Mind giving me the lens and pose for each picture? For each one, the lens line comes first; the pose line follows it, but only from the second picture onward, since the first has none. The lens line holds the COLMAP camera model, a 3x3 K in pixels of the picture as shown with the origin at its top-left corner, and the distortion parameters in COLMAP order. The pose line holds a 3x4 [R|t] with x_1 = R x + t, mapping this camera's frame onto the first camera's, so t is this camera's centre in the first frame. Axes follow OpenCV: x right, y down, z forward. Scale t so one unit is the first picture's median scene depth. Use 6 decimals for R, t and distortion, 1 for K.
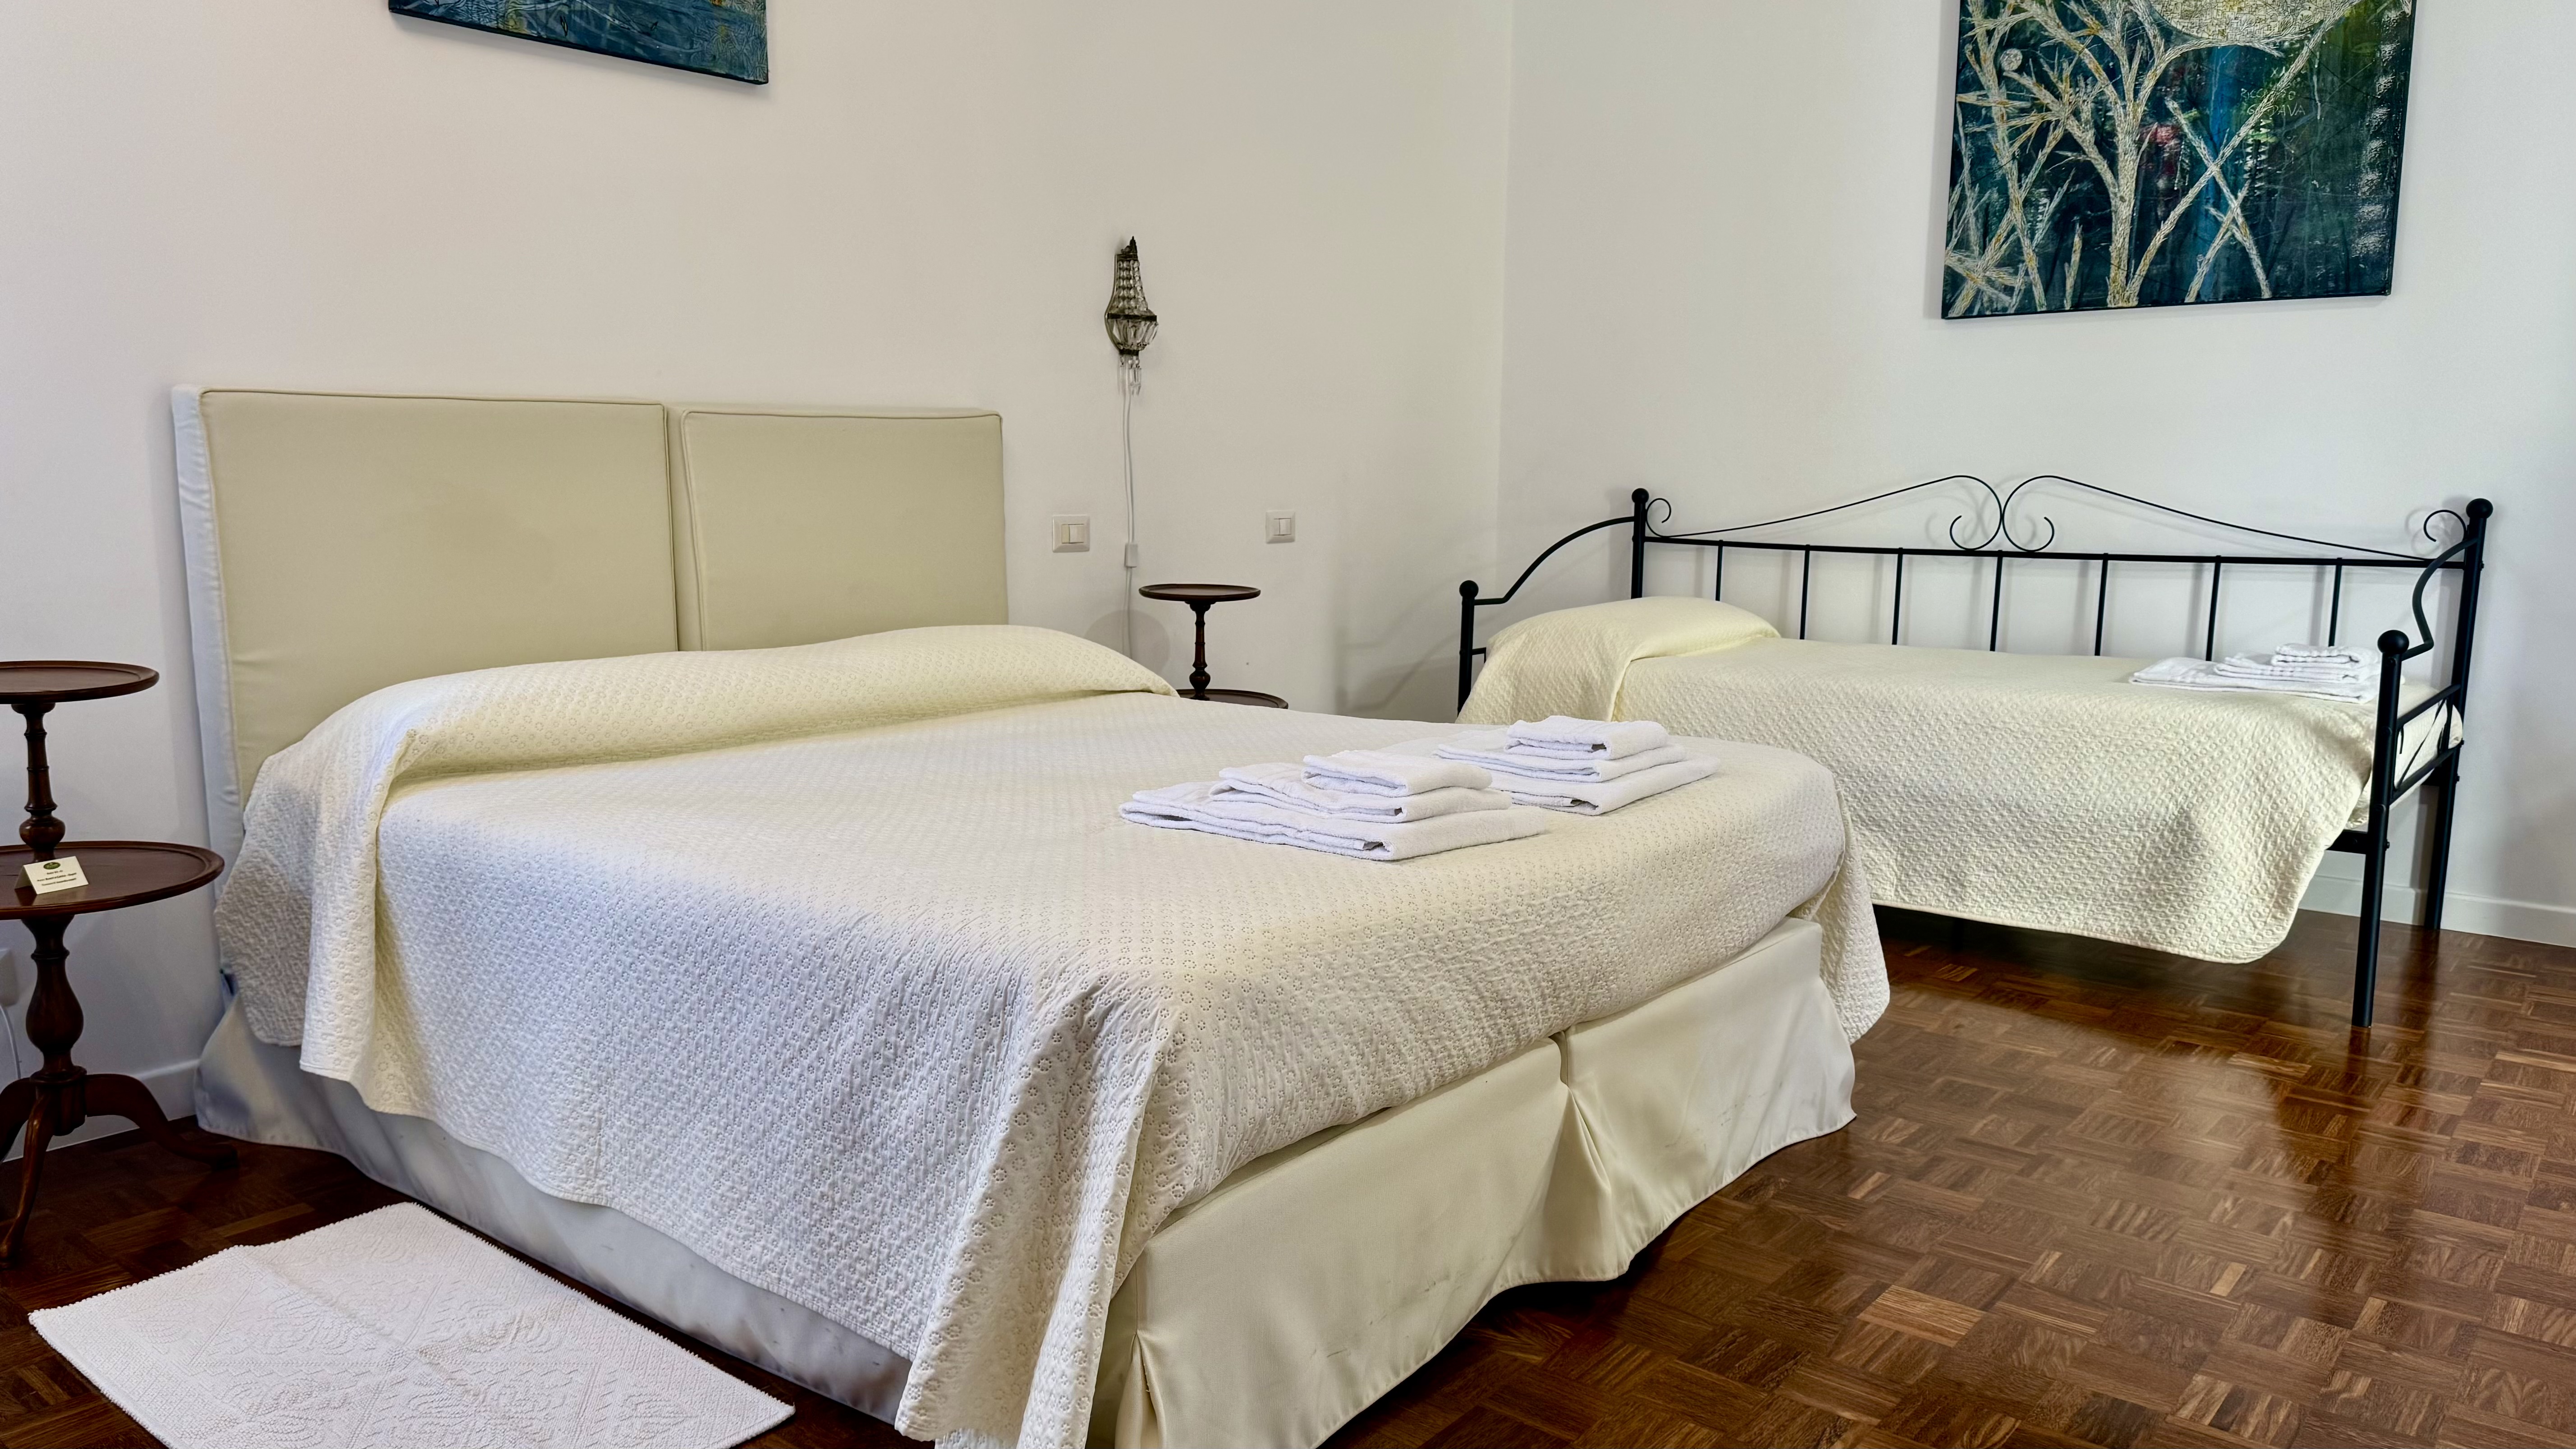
lens RADIAL K [[1812.2, 0, 1289.1], [0, 1812.2, 733.3], [0, 0, 1]] dist [0.064610, -0.082096]
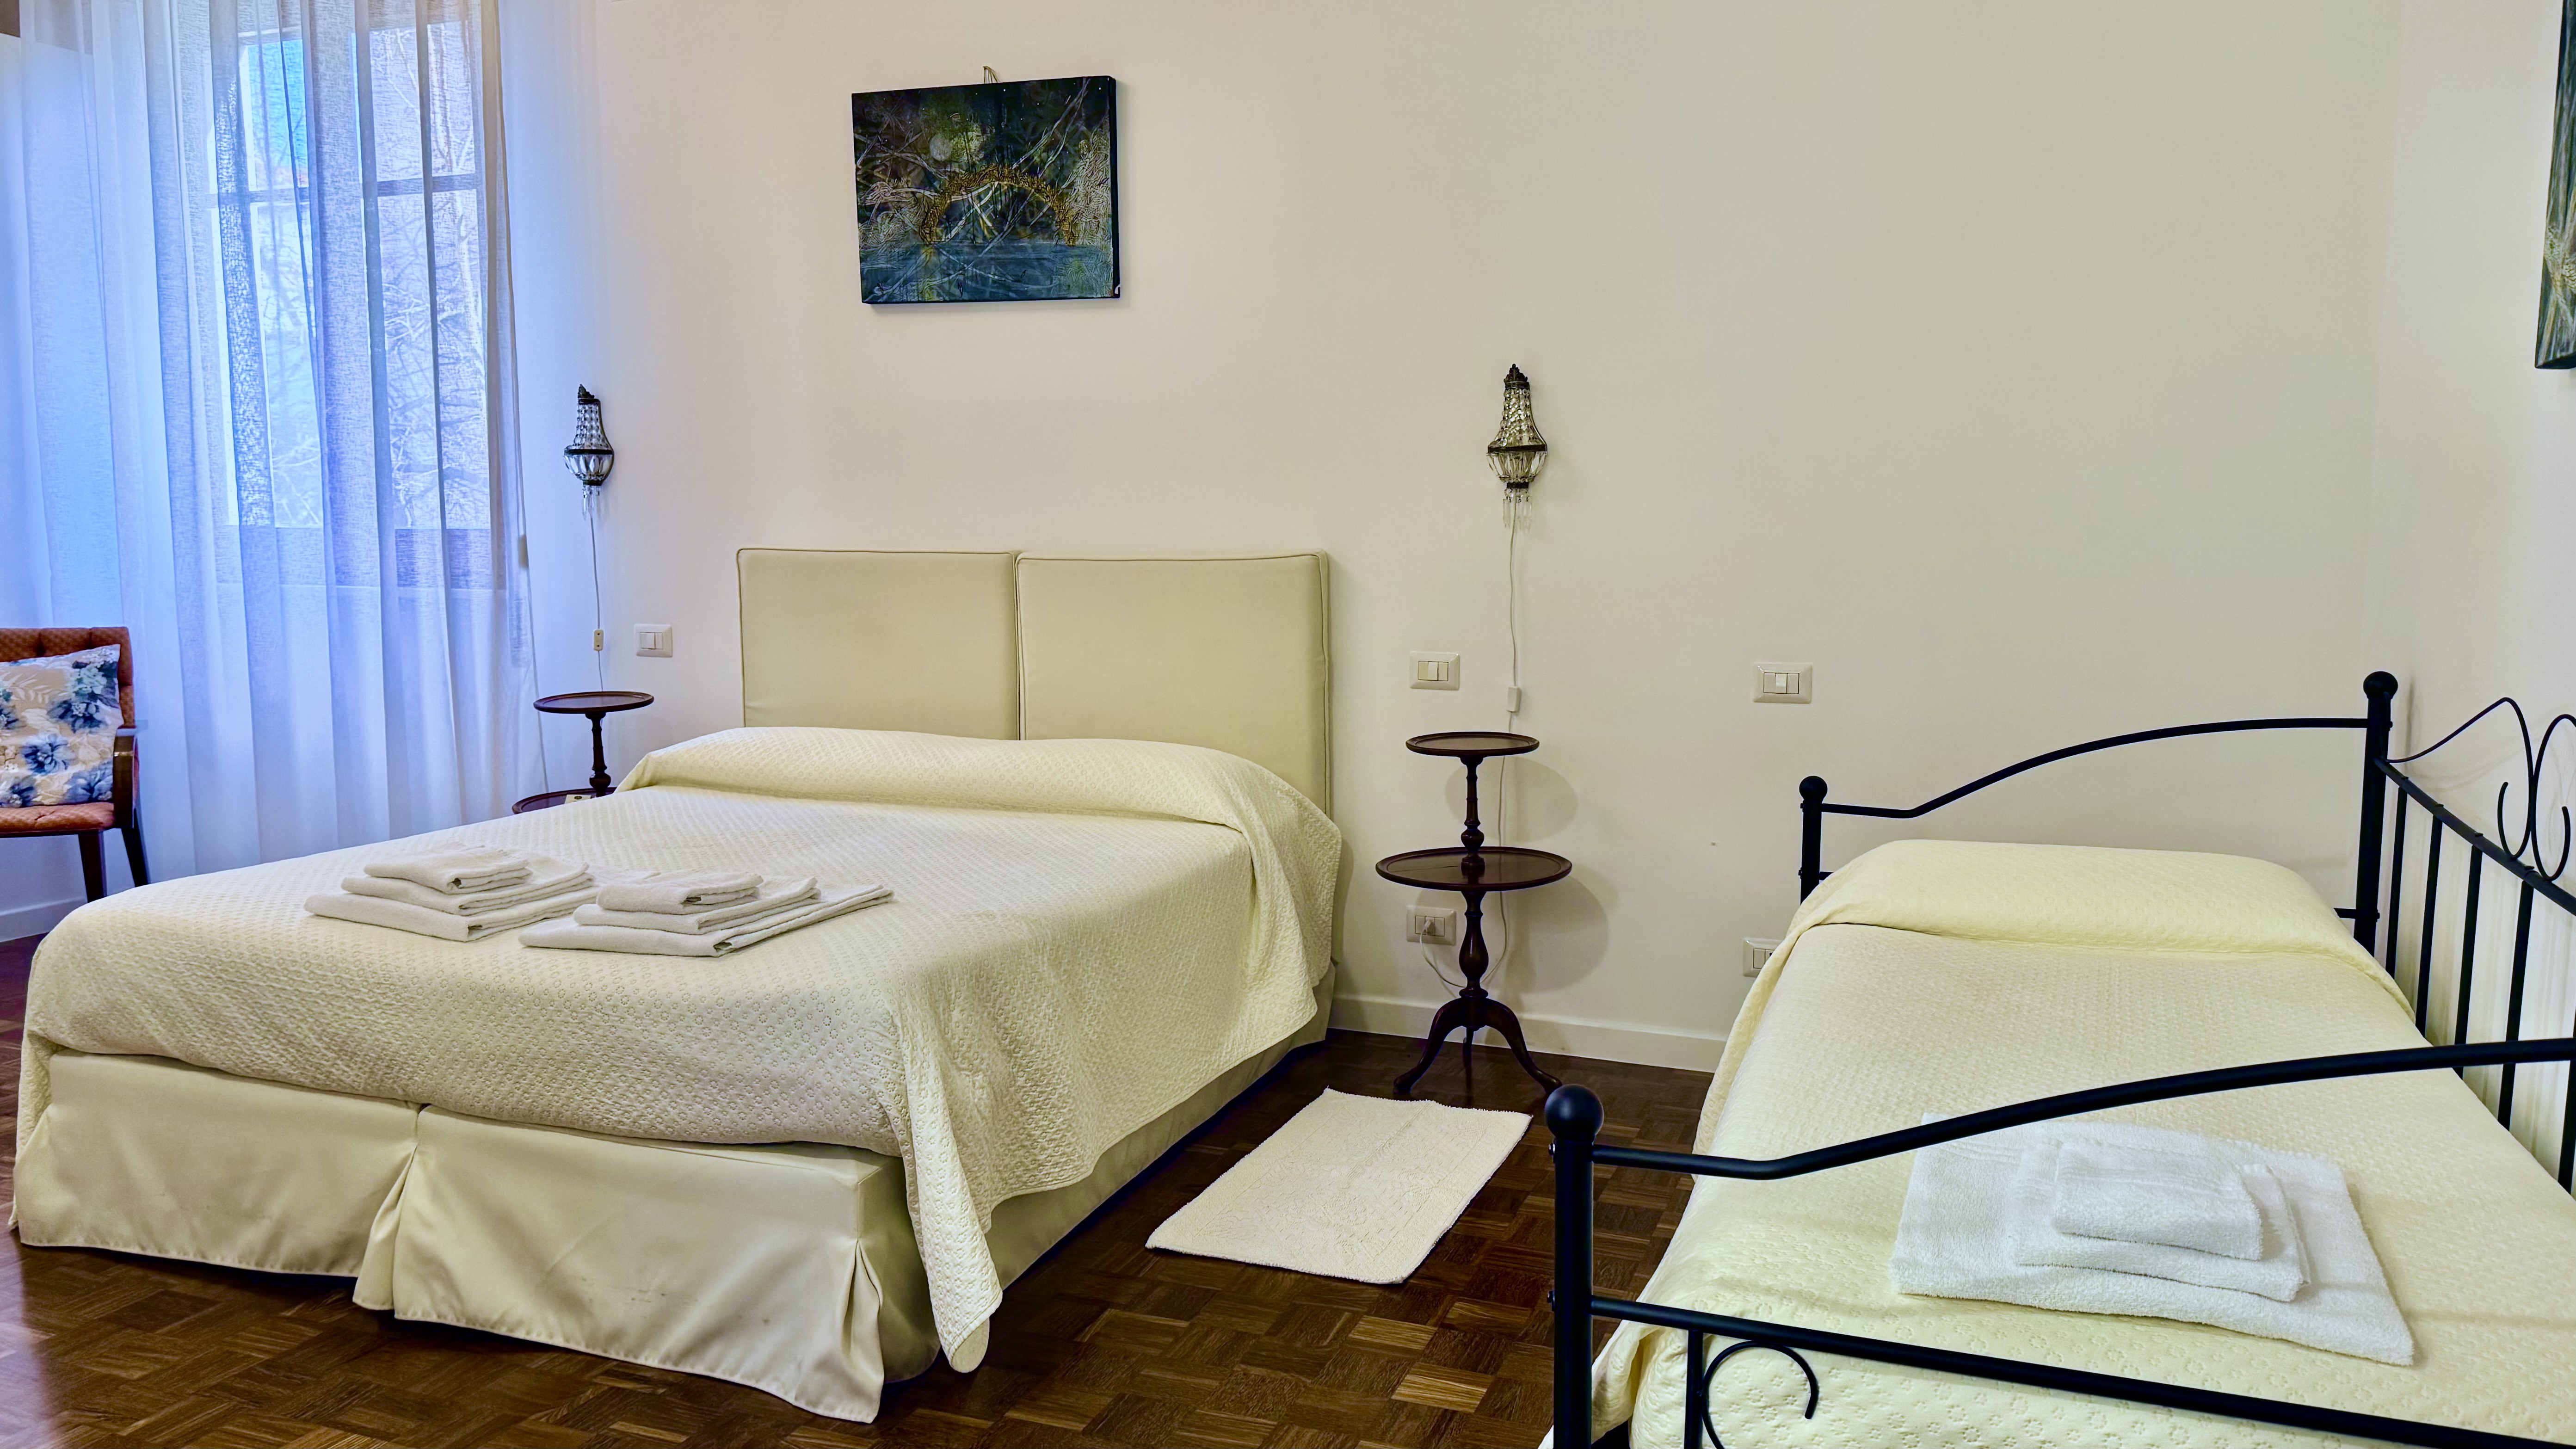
lens RADIAL K [[1835.5, 0, 1287.1], [0, 1835.5, 731.6], [0, 0, 1]] dist [0.136667, -0.228446]
pose [[0.312091, 0.105264, -0.944203, 1.019596], [-0.142716, 0.987760, 0.062948, -0.164950], [0.939272, 0.115107, 0.323294, 0.771660]]
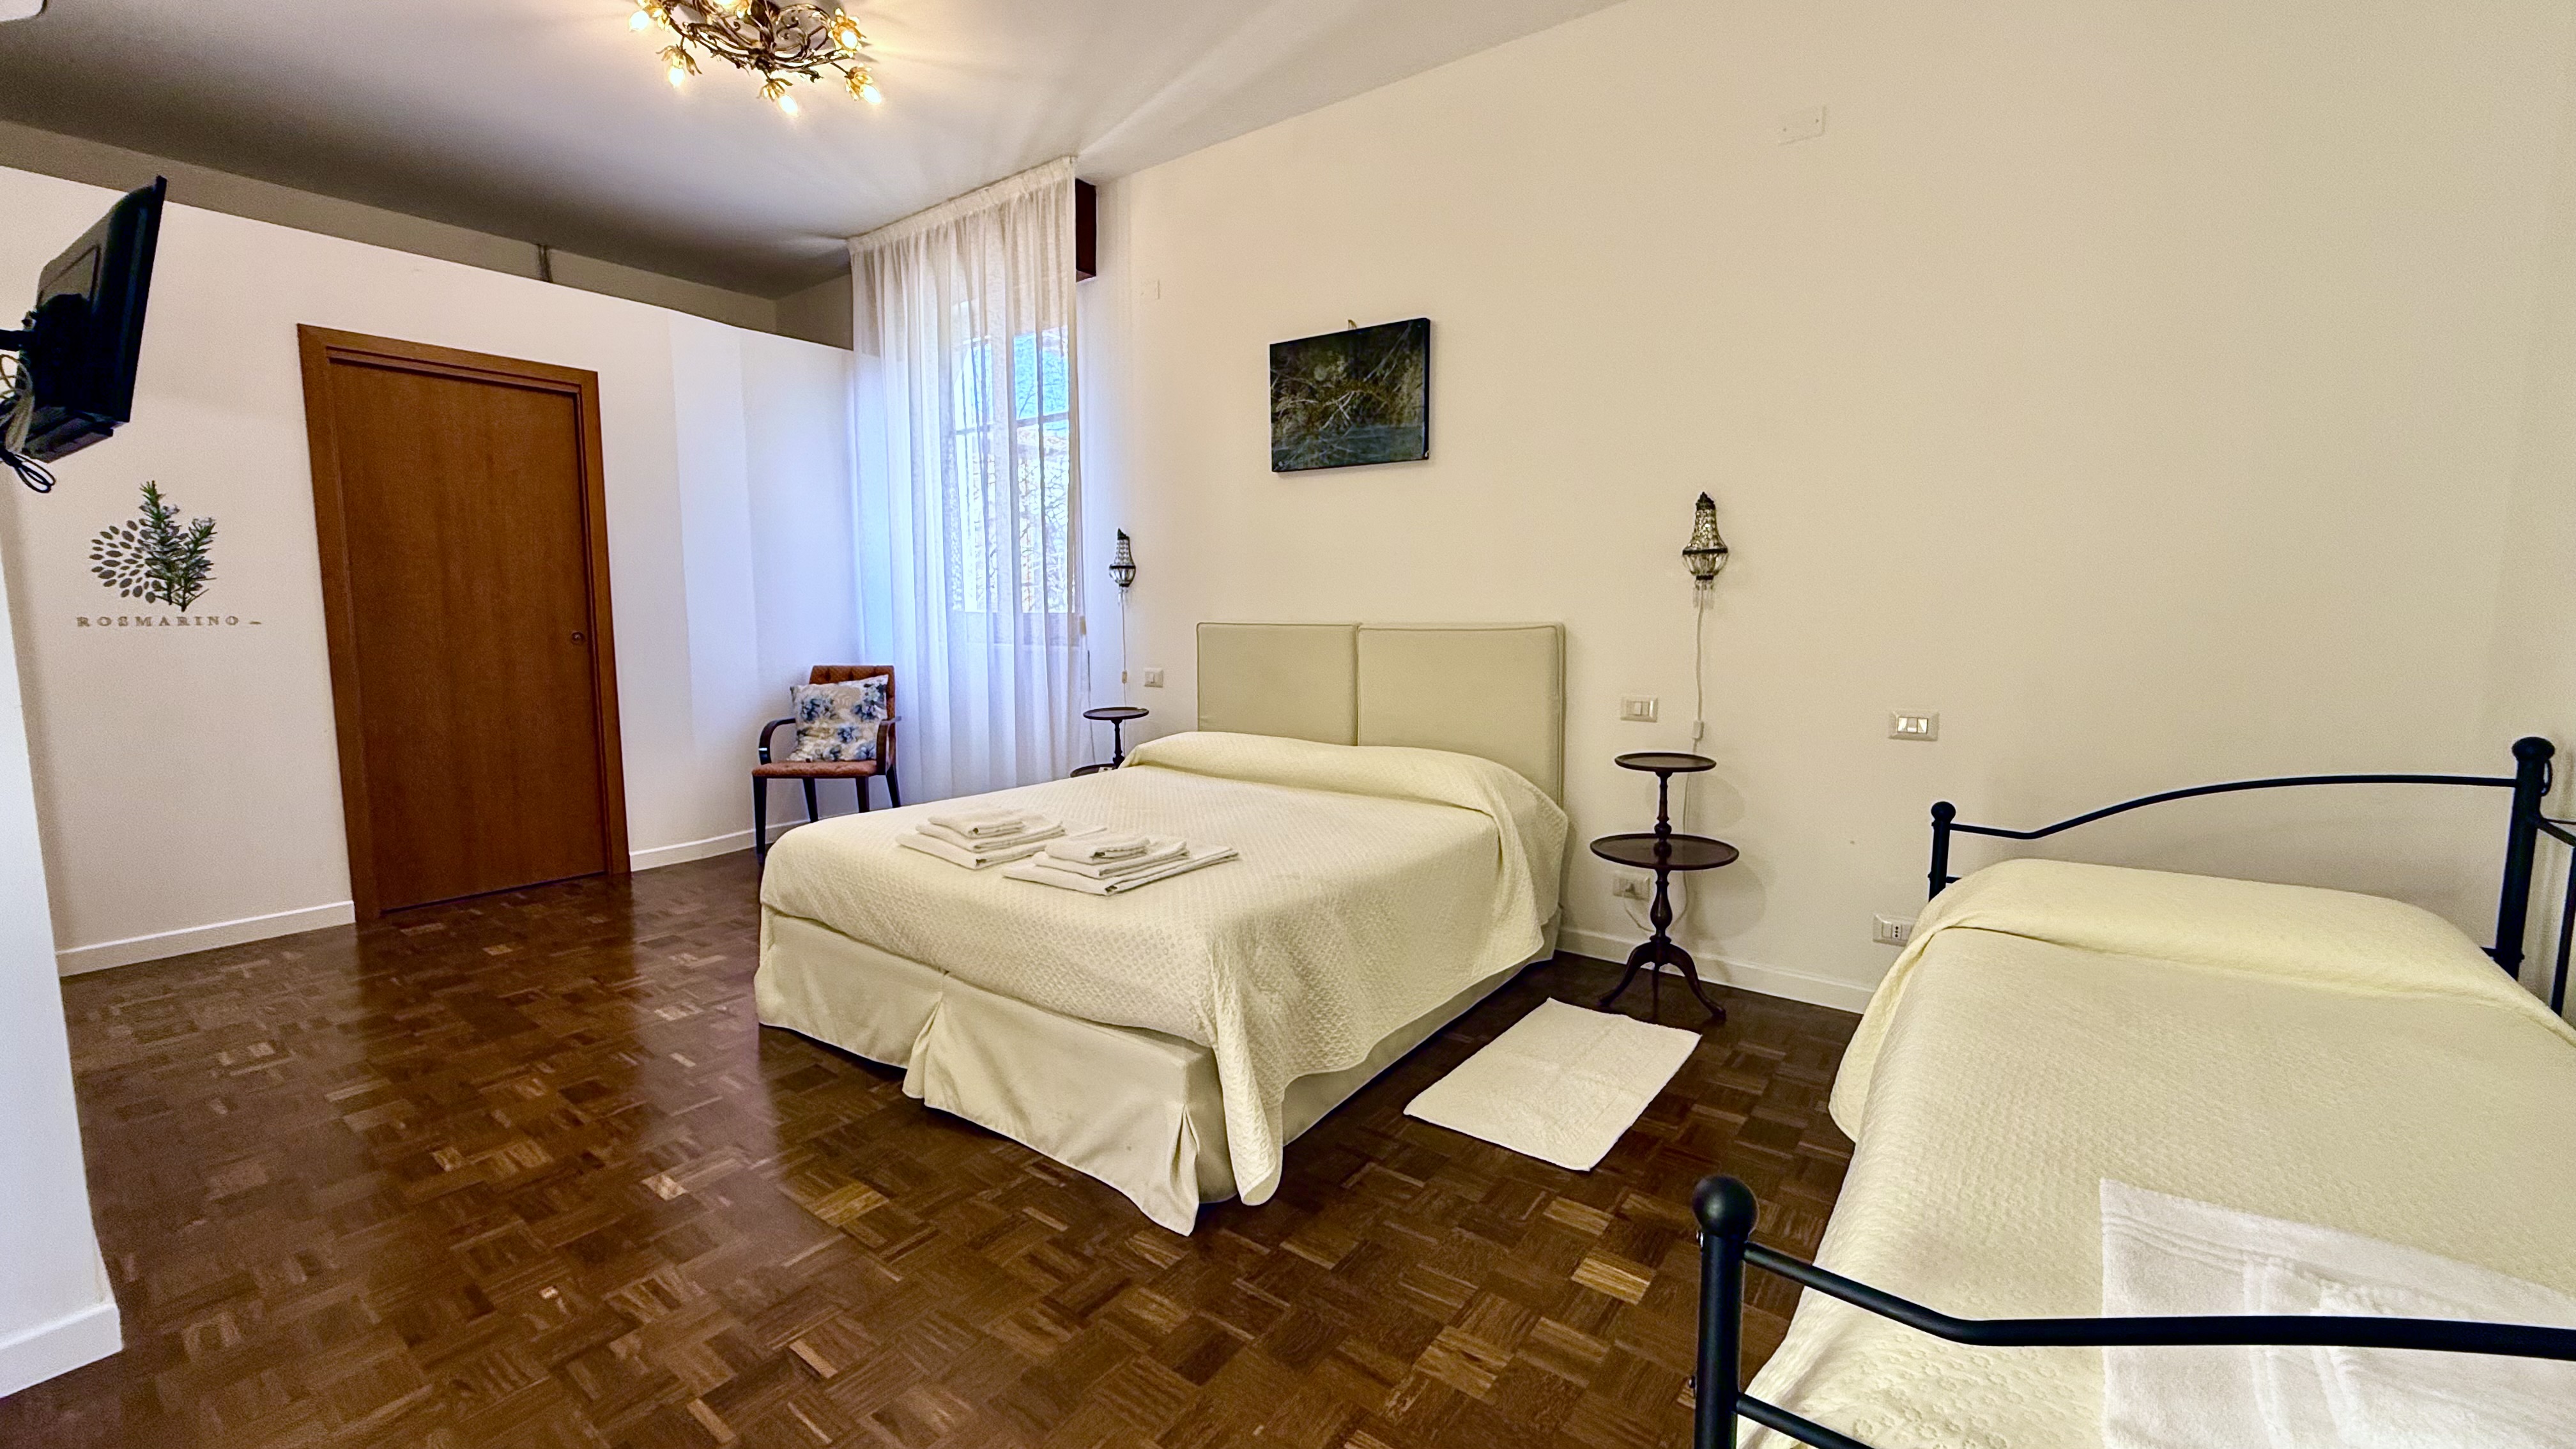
lens RADIAL K [[1024.8, 0, 1273.3], [0, 1024.8, 717.0], [0, 0, 1]] dist [-0.001513, -0.000164]
pose [[0.037423, 0.101346, -0.994147, 0.838529], [-0.149365, 0.984235, 0.094713, -0.174439], [0.988074, 0.144947, 0.051970, 0.865744]]
